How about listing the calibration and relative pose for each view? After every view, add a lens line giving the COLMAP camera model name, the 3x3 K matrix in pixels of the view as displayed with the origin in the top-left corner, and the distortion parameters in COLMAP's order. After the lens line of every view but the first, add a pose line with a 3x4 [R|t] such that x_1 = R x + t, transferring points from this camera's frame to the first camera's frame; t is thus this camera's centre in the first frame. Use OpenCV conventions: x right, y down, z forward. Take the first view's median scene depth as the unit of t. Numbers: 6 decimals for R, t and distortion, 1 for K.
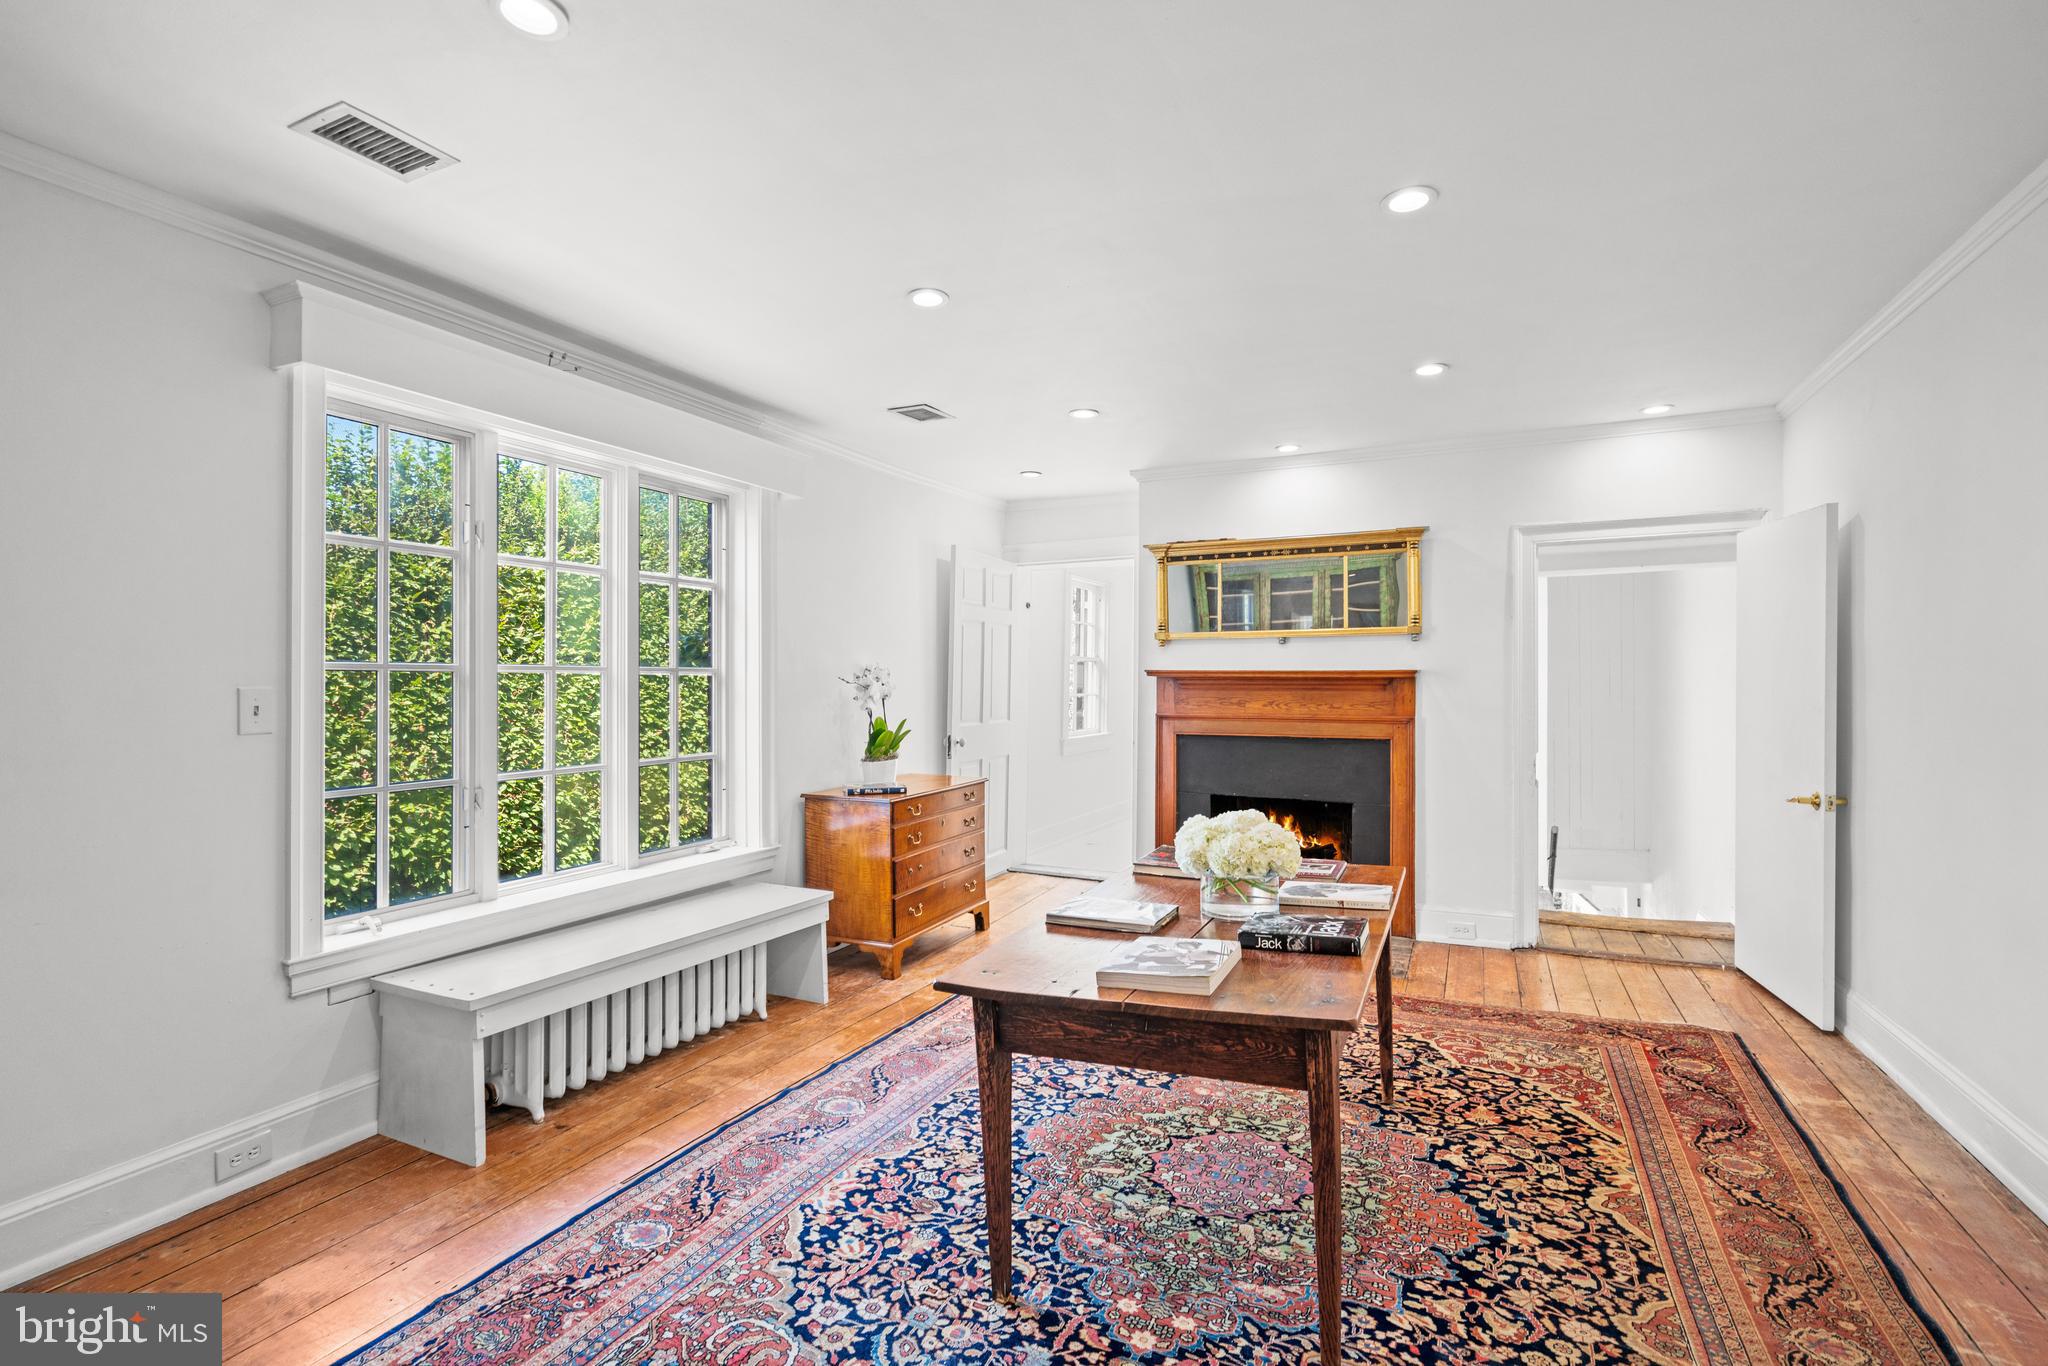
lens RADIAL K [[962.8, 0, 1025.7], [0, 962.8, 703.4], [0, 0, 1]] dist [-0.009179, 0.006917]
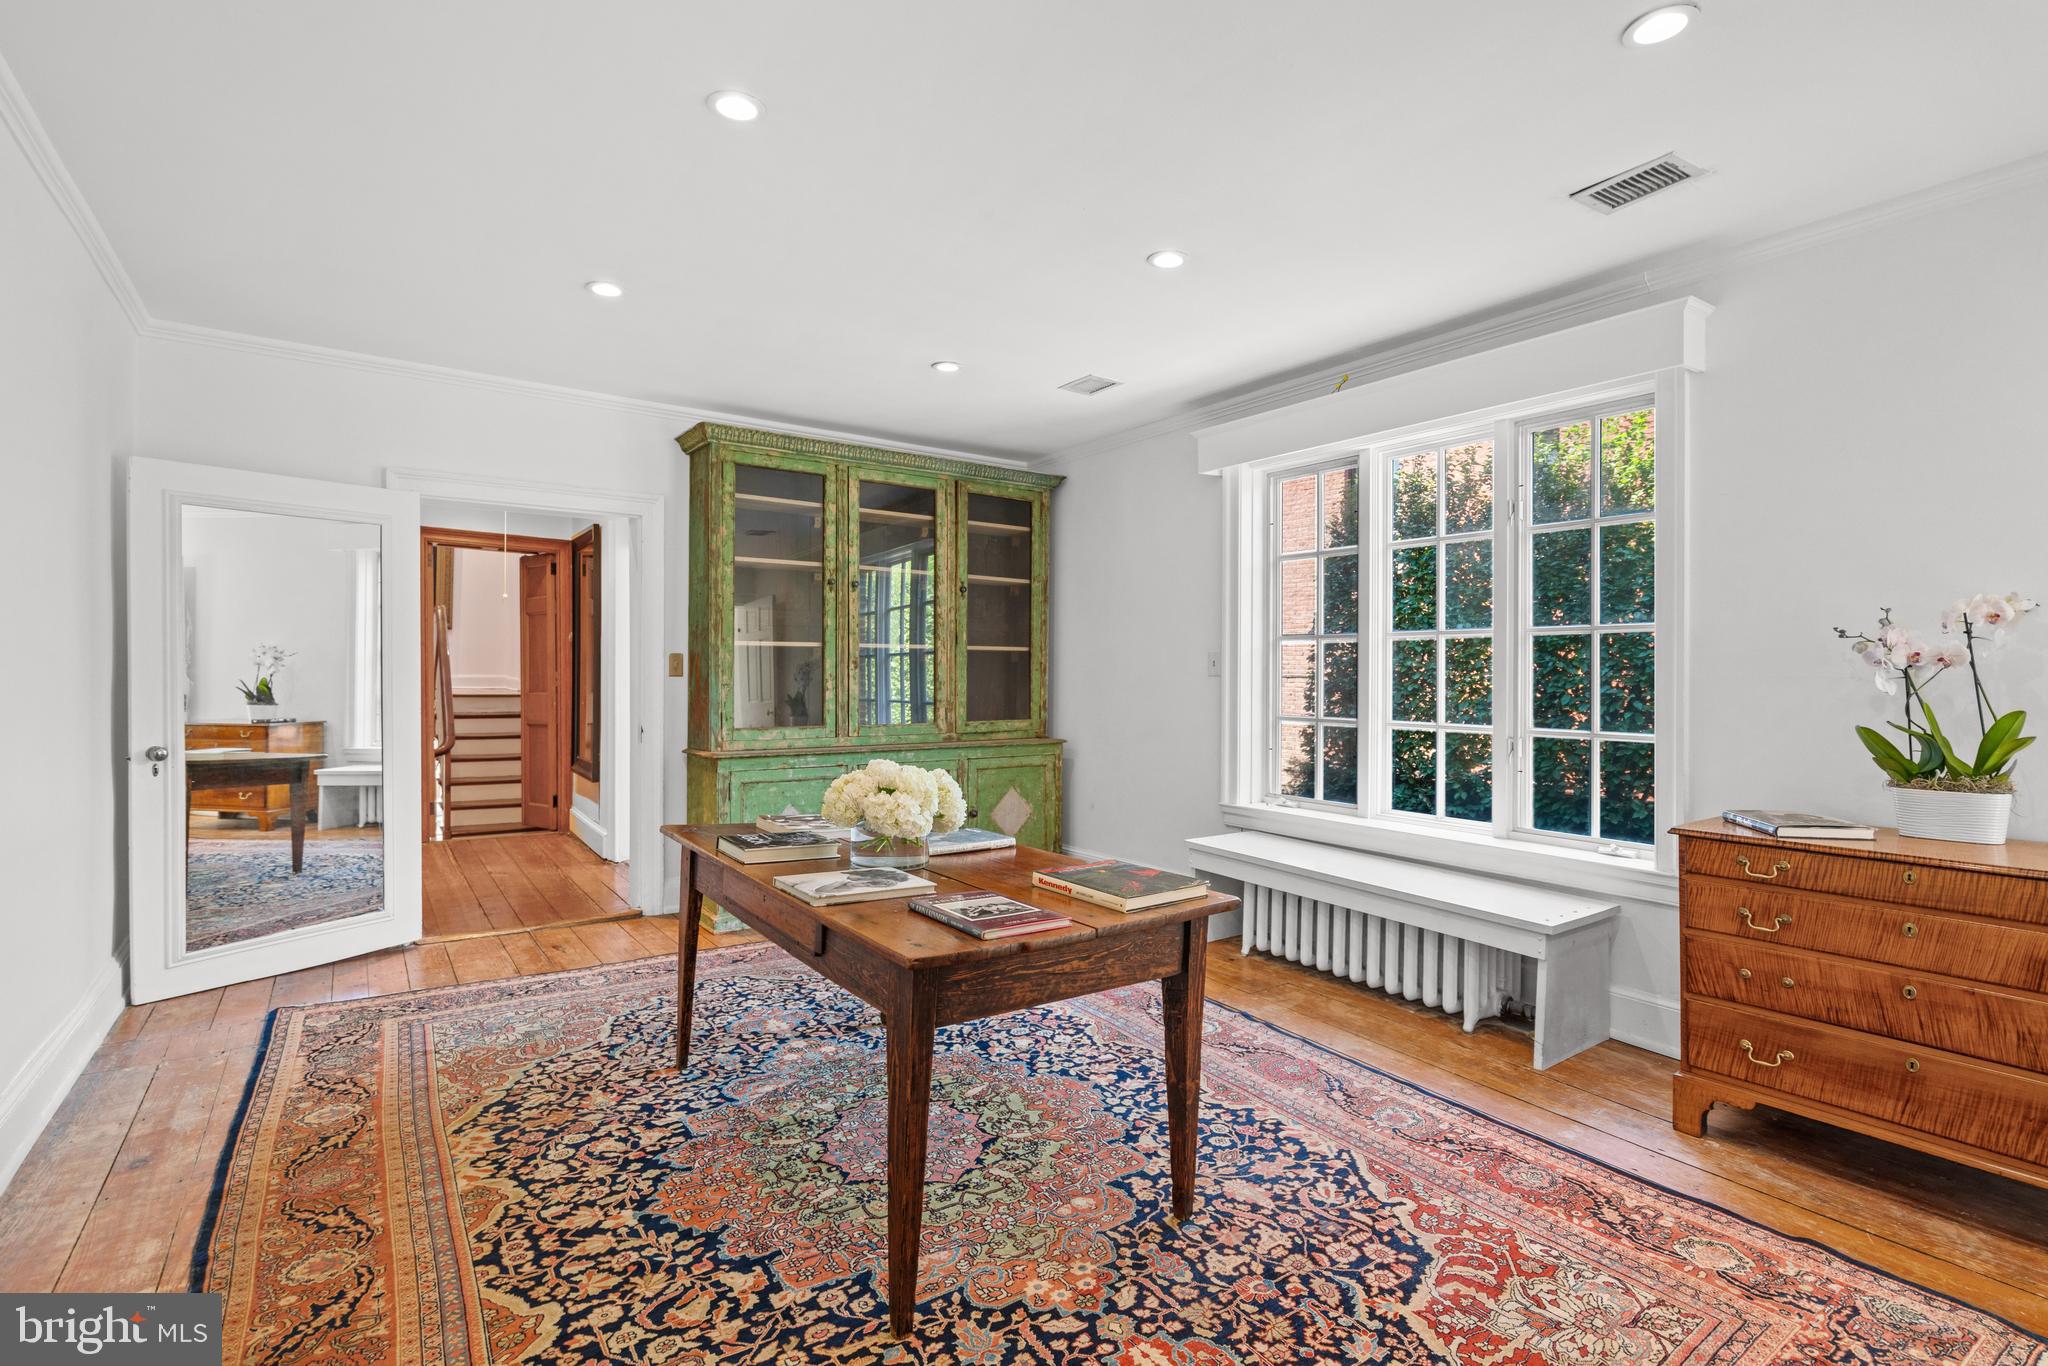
lens RADIAL K [[962.8, 0, 1025.7], [0, 962.8, 703.4], [0, 0, 1]] dist [-0.009179, 0.006917]
pose [[-0.503414, 0.029312, -0.863548, 1.115125], [-0.022840, 0.998624, 0.047212, 0.000124], [0.863744, 0.043491, -0.502051, 1.795757]]
